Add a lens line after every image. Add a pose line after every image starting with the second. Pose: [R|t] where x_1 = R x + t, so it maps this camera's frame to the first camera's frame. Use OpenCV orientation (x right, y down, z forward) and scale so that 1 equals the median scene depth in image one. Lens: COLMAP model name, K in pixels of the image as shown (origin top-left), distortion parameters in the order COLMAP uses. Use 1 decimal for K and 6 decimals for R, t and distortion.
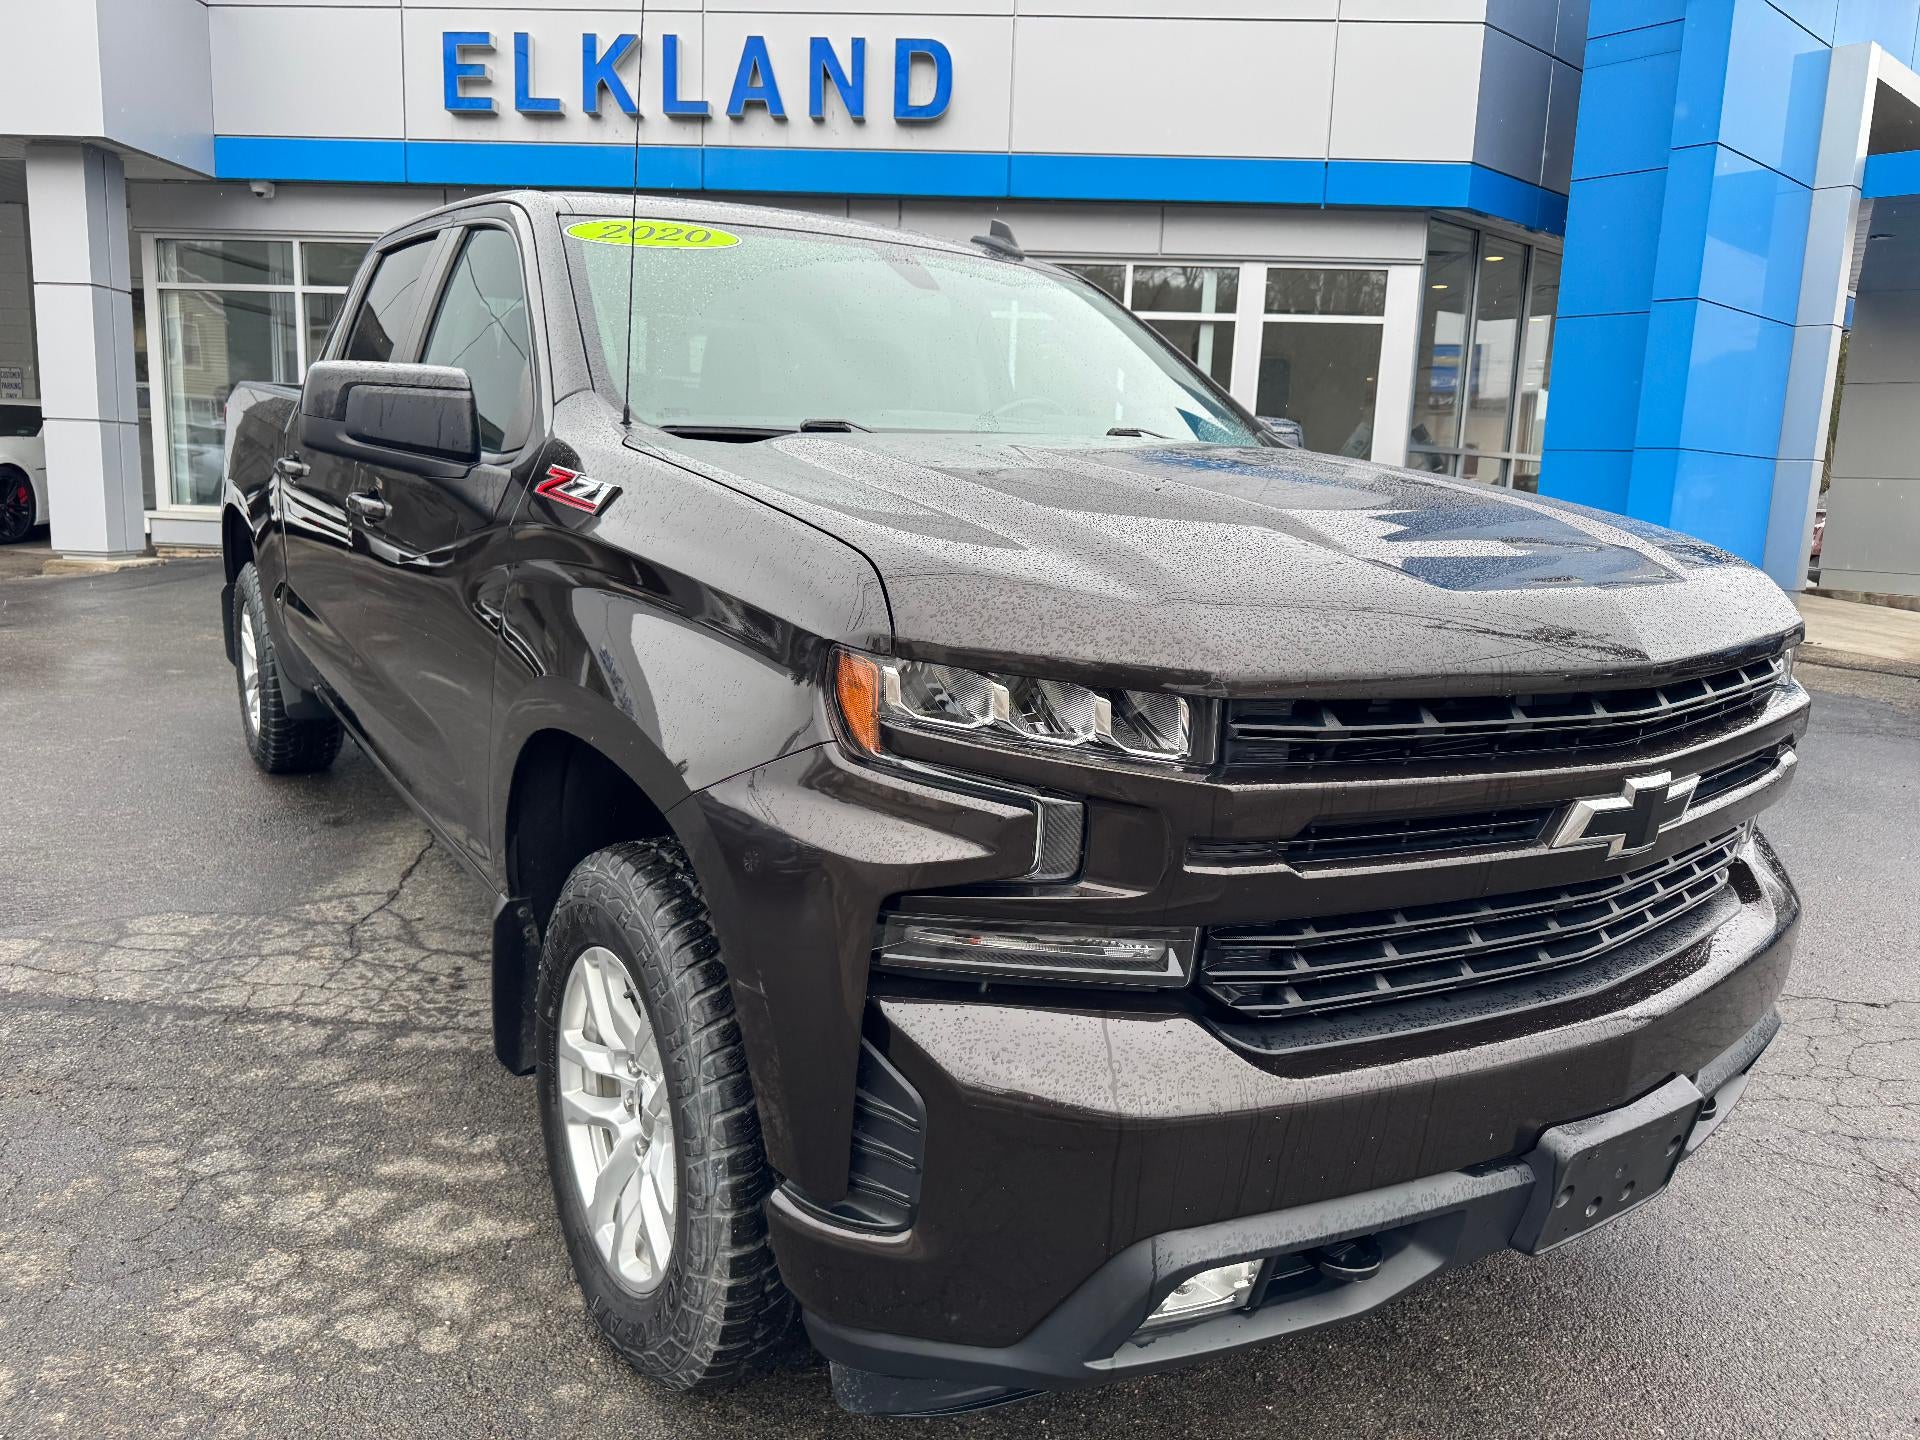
lens RADIAL K [[1358.6, 0, 943.2], [0, 1358.6, 718.0], [0, 0, 1]] dist [0.003544, -0.009877]
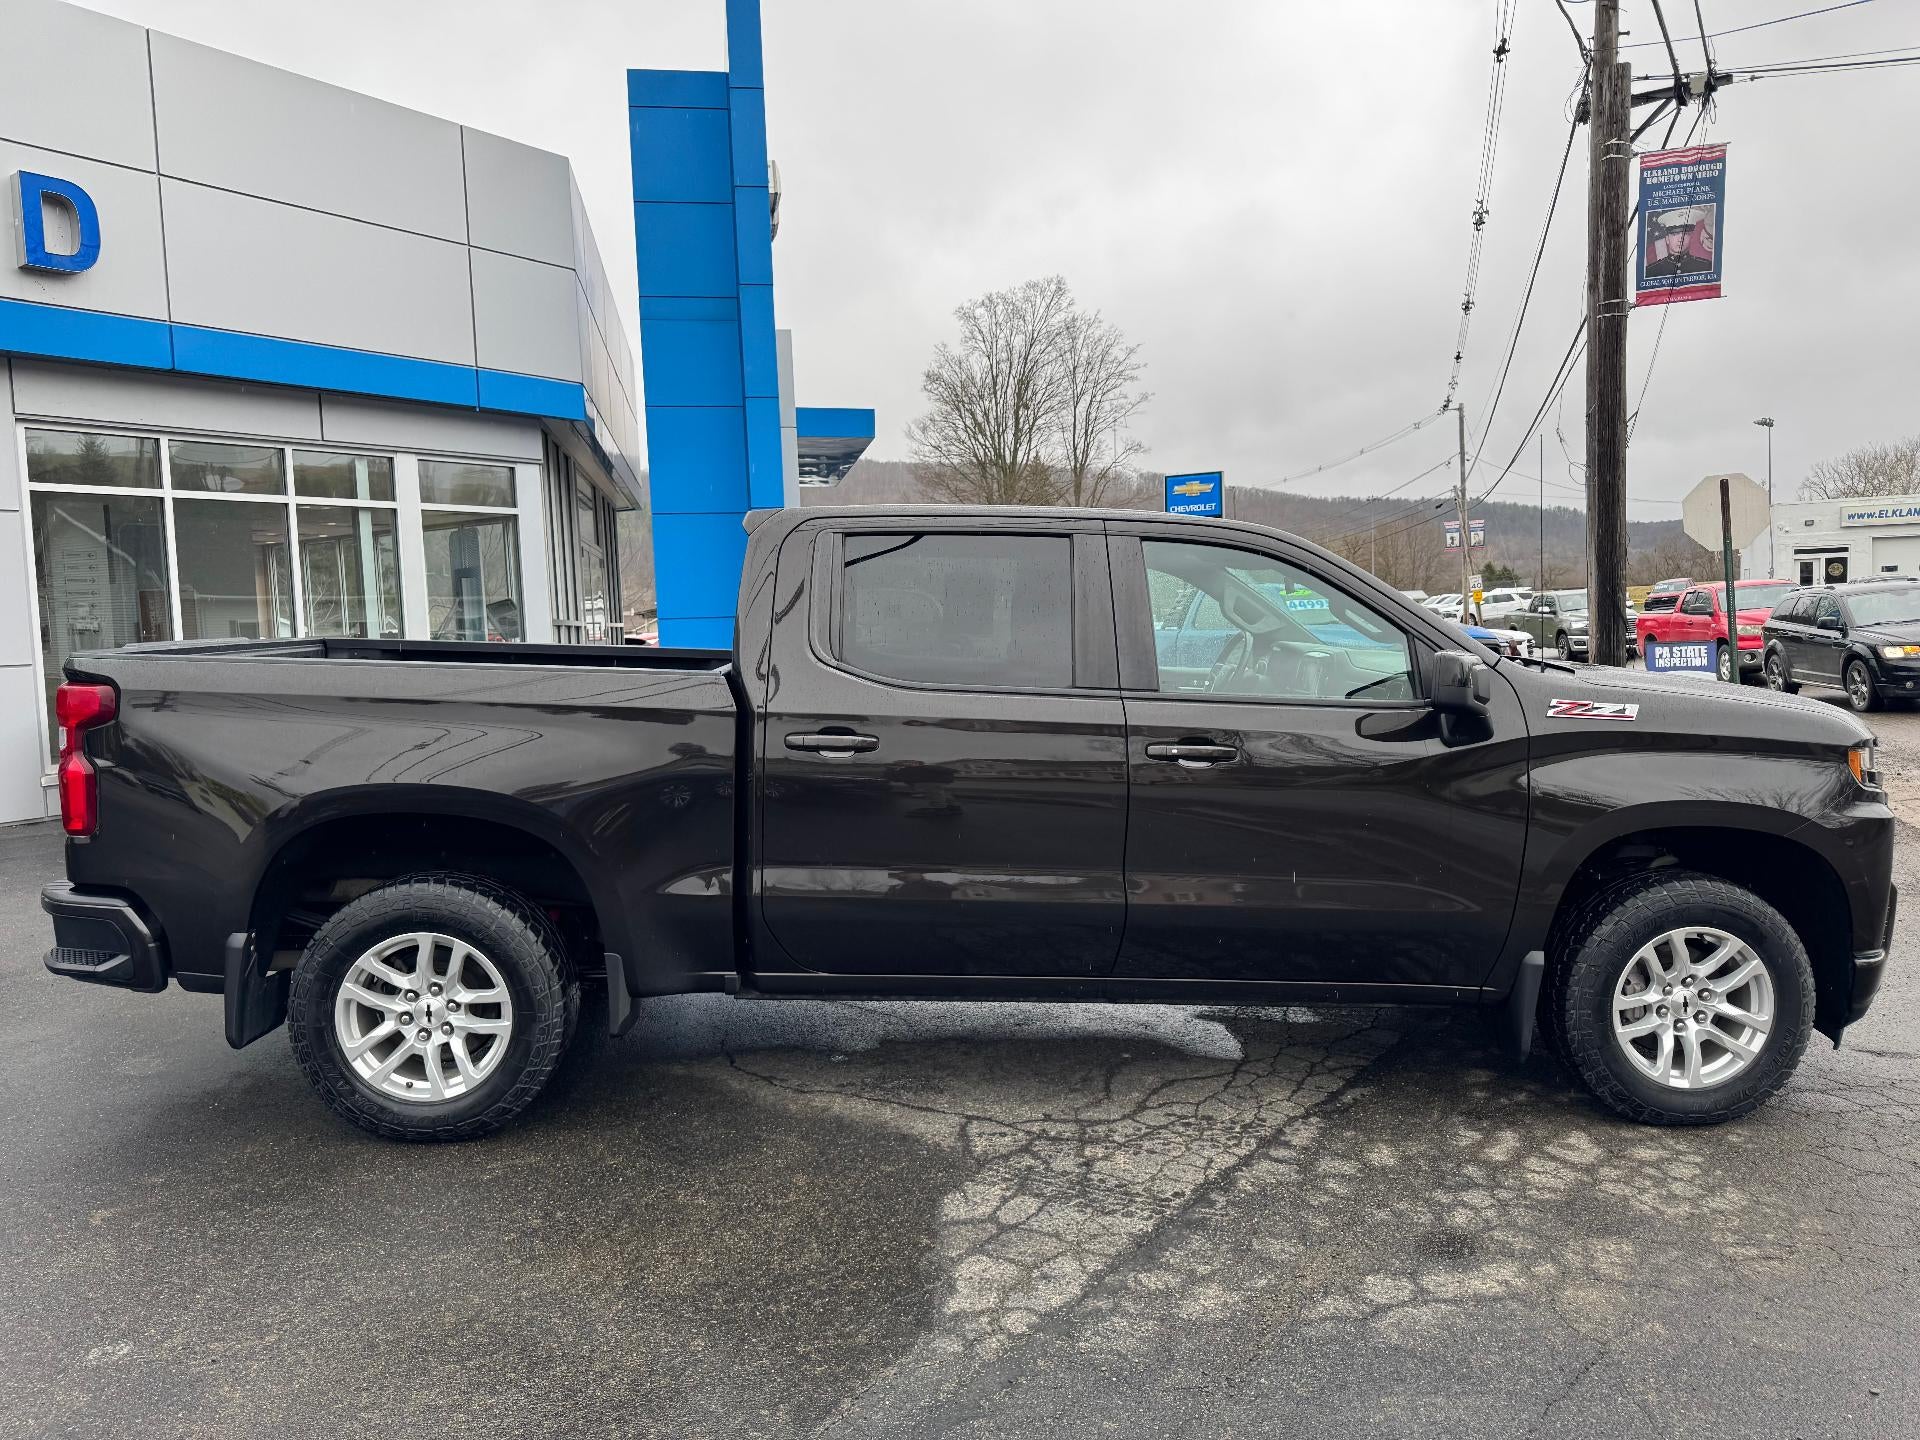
lens RADIAL K [[1354.8, 0, 948.3], [0, 1354.8, 723.4], [0, 0, 1]] dist [0.036727, -0.052407]
pose [[0.516712, -0.121950, 0.847430, -0.481780], [0.199951, 0.979621, 0.019055, -0.075342], [-0.832483, 0.159598, 0.530566, 0.148323]]
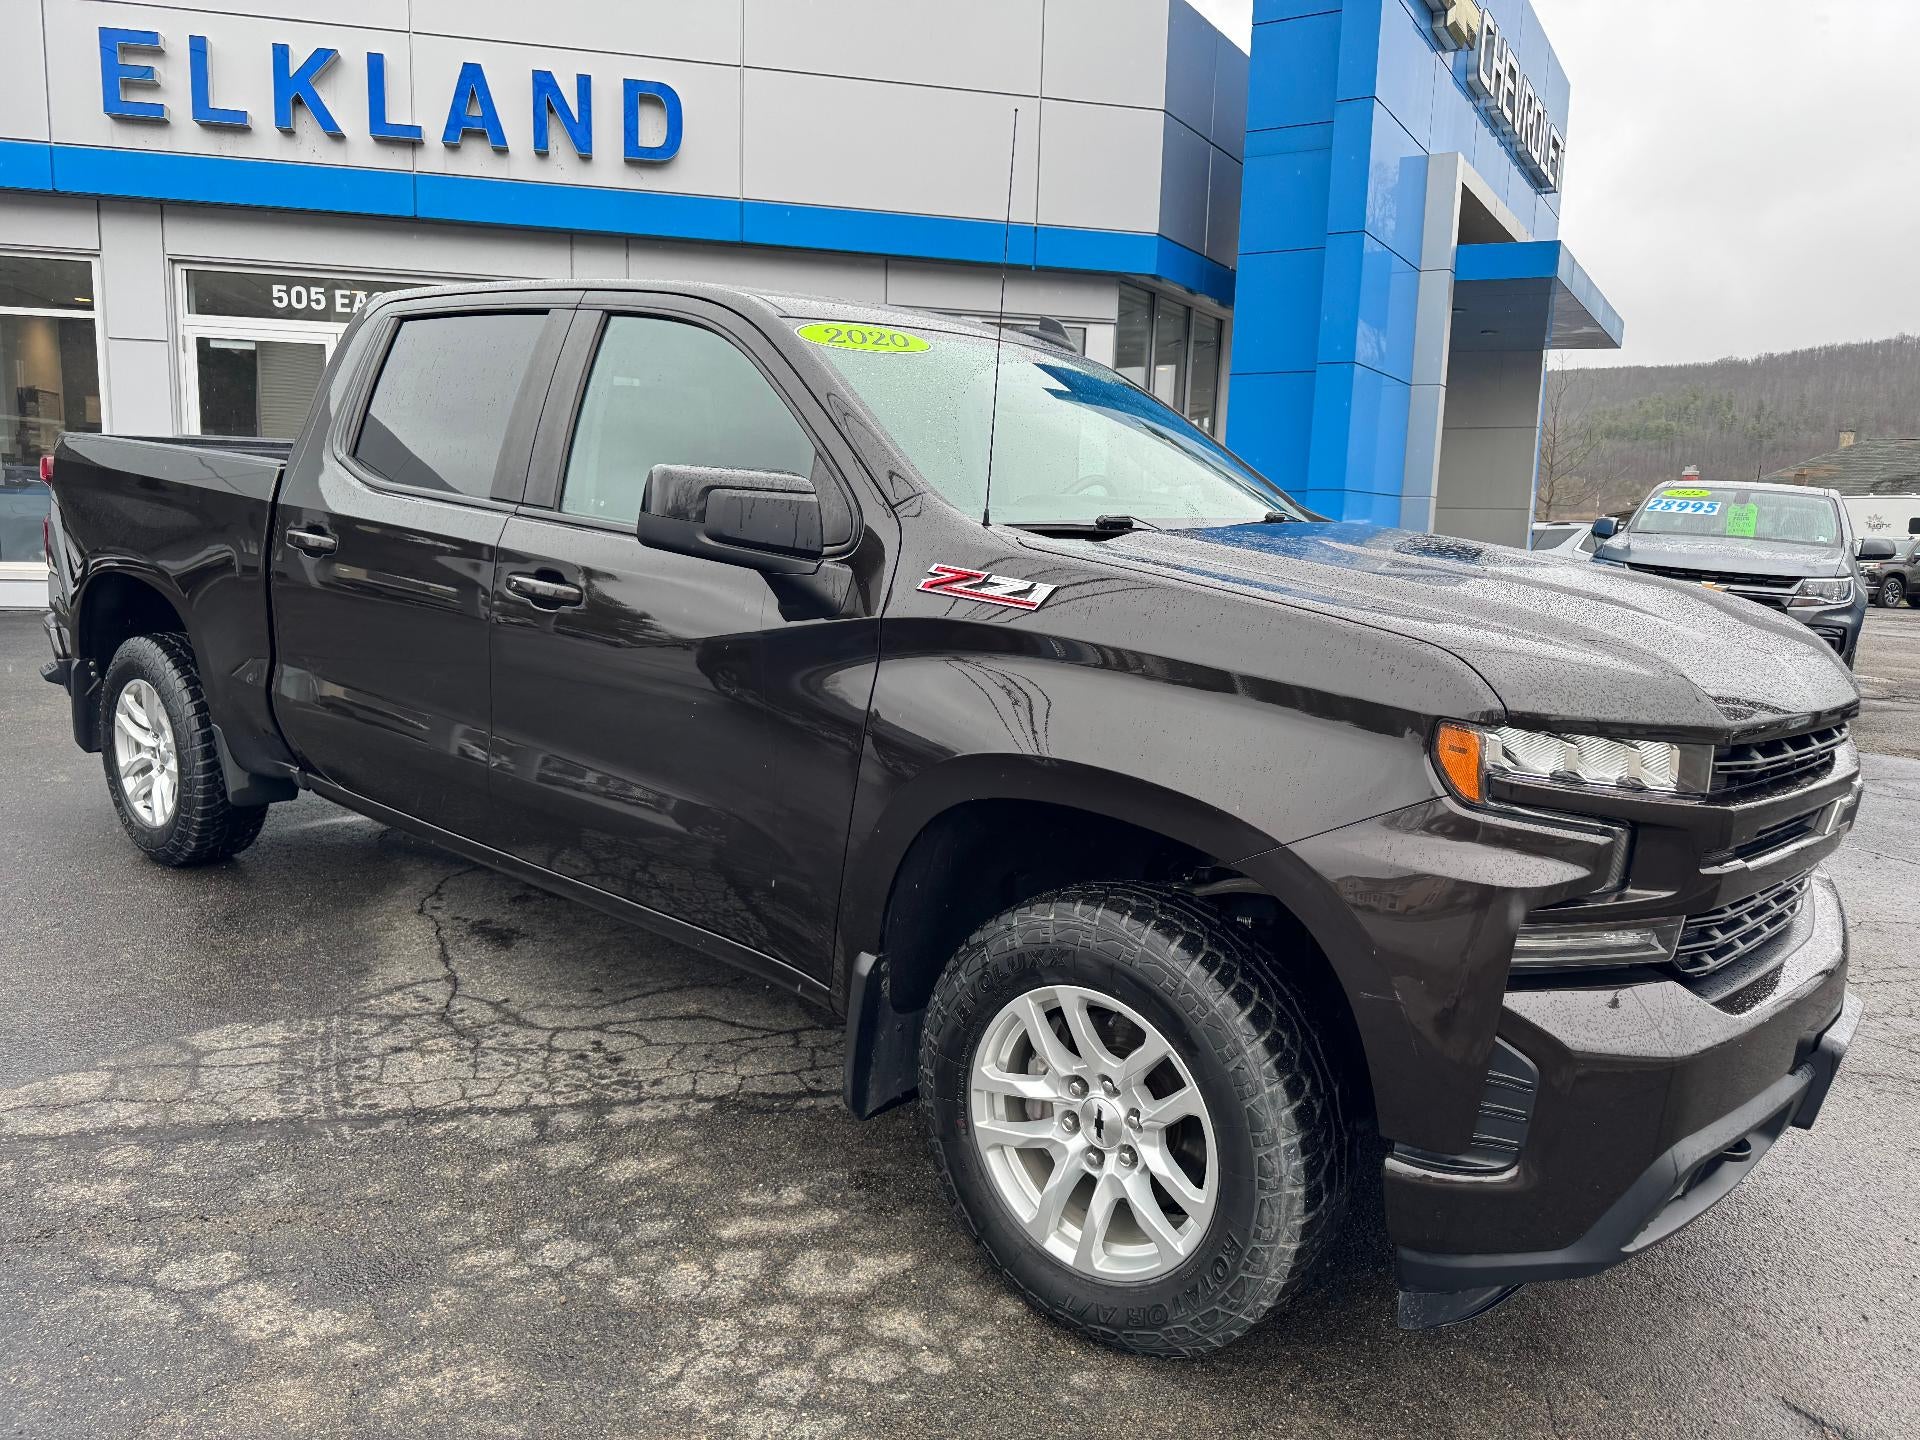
lens RADIAL K [[1354.8, 0, 948.3], [0, 1354.8, 723.4], [0, 0, 1]] dist [0.036727, -0.052407]
pose [[0.953167, -0.053313, 0.297708, -0.129595], [0.057222, 0.998352, -0.004422, -0.010463], [-0.296981, 0.021251, 0.954647, -0.013410]]
